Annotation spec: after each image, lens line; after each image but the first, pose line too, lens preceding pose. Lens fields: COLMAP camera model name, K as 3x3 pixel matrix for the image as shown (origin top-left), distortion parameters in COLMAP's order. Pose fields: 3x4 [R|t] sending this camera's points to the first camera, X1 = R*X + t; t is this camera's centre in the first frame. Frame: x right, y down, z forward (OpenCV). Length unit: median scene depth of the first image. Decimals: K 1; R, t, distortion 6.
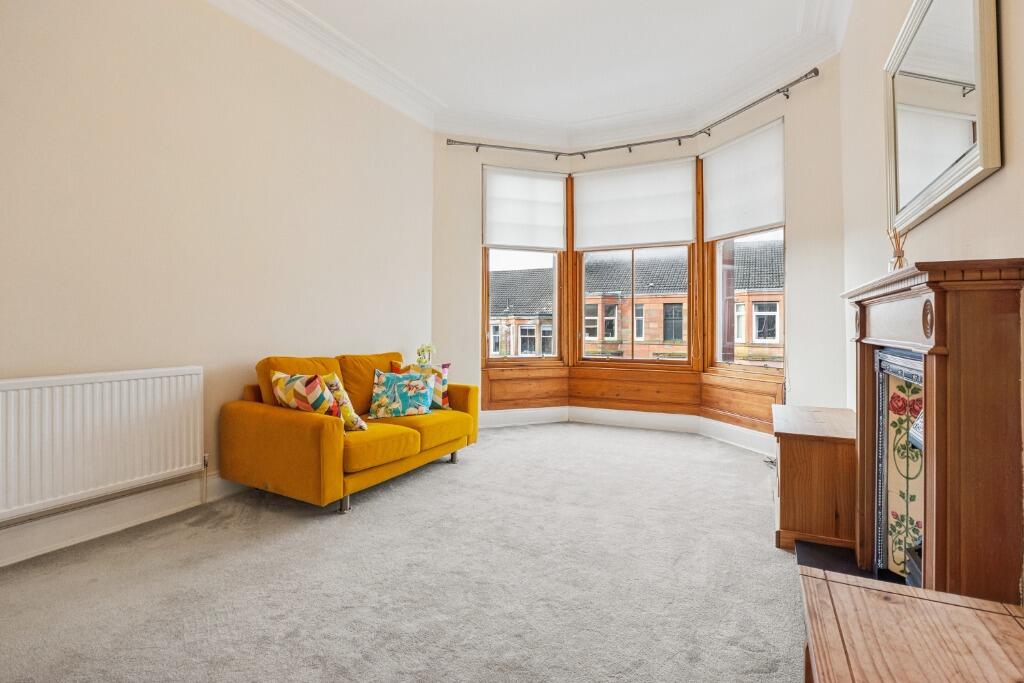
lens RADIAL K [[513.7, 0, 482.8], [0, 513.7, 326.9], [0, 0, 1]] dist [-0.027440, 0.006546]
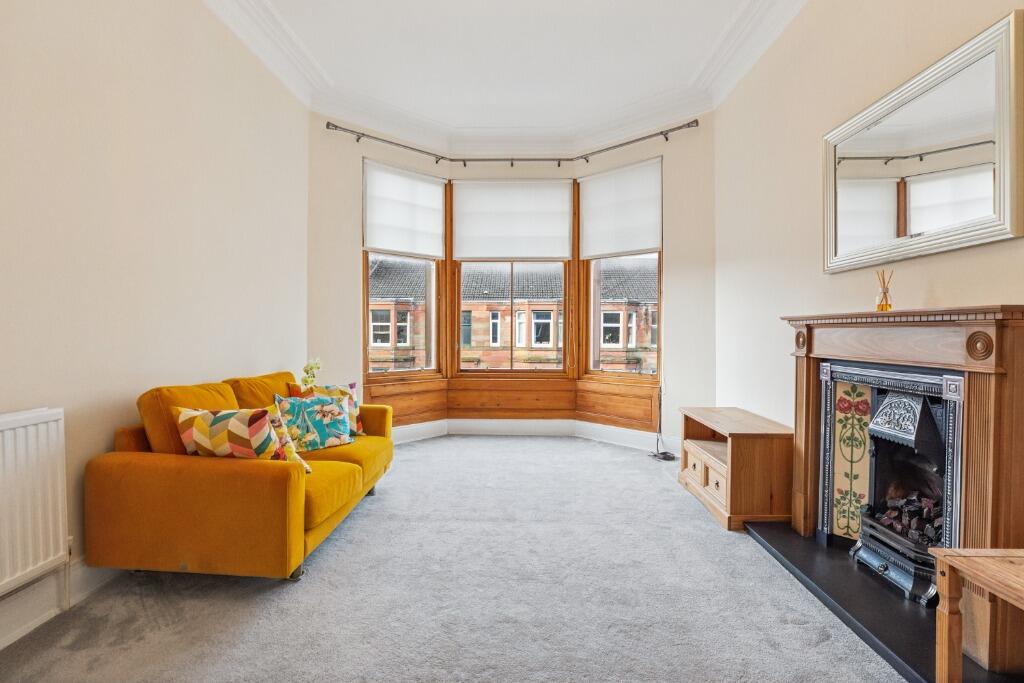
lens RADIAL K [[513.7, 0, 502.3], [0, 513.7, 346.3], [0, 0, 1]] dist [-0.027440, 0.006546]
pose [[0.893014, -0.014003, 0.449811, -0.315999], [0.001403, 0.999598, 0.028332, -0.020328], [-0.450026, -0.024670, 0.892674, 0.145583]]
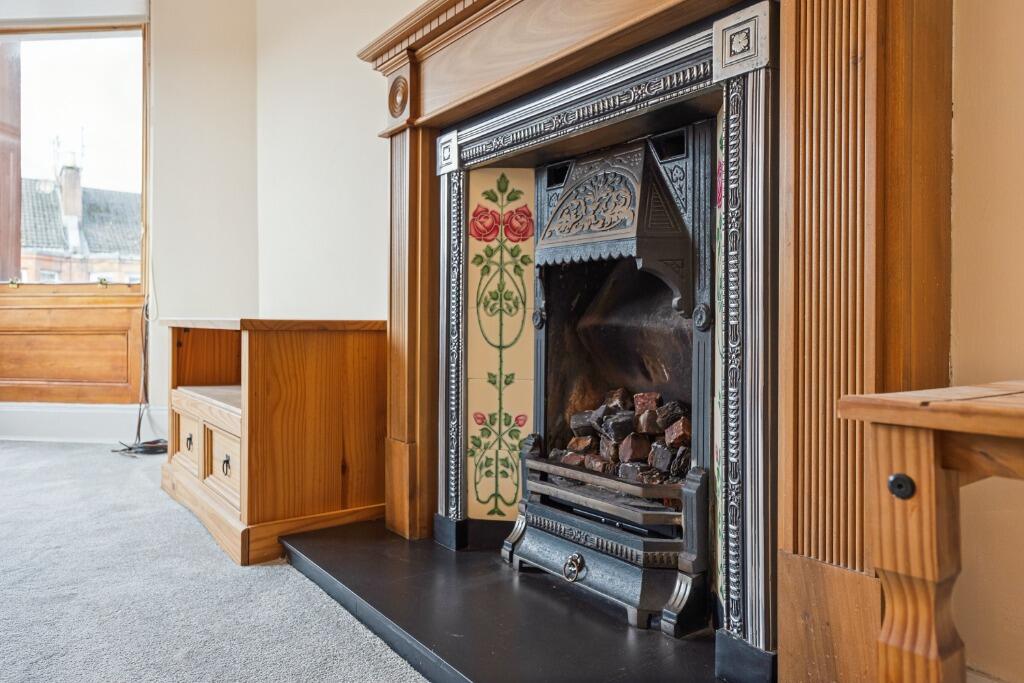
lens RADIAL K [[702.3, 0, 536.4], [0, 702.3, 324.1], [0, 0, 1]] dist [-0.003308, 0.010621]
pose [[0.390251, 0.004769, 0.920696, 0.064912], [-0.004386, 0.999985, -0.003320, 0.161029], [-0.920698, -0.002742, 0.390266, 0.377676]]
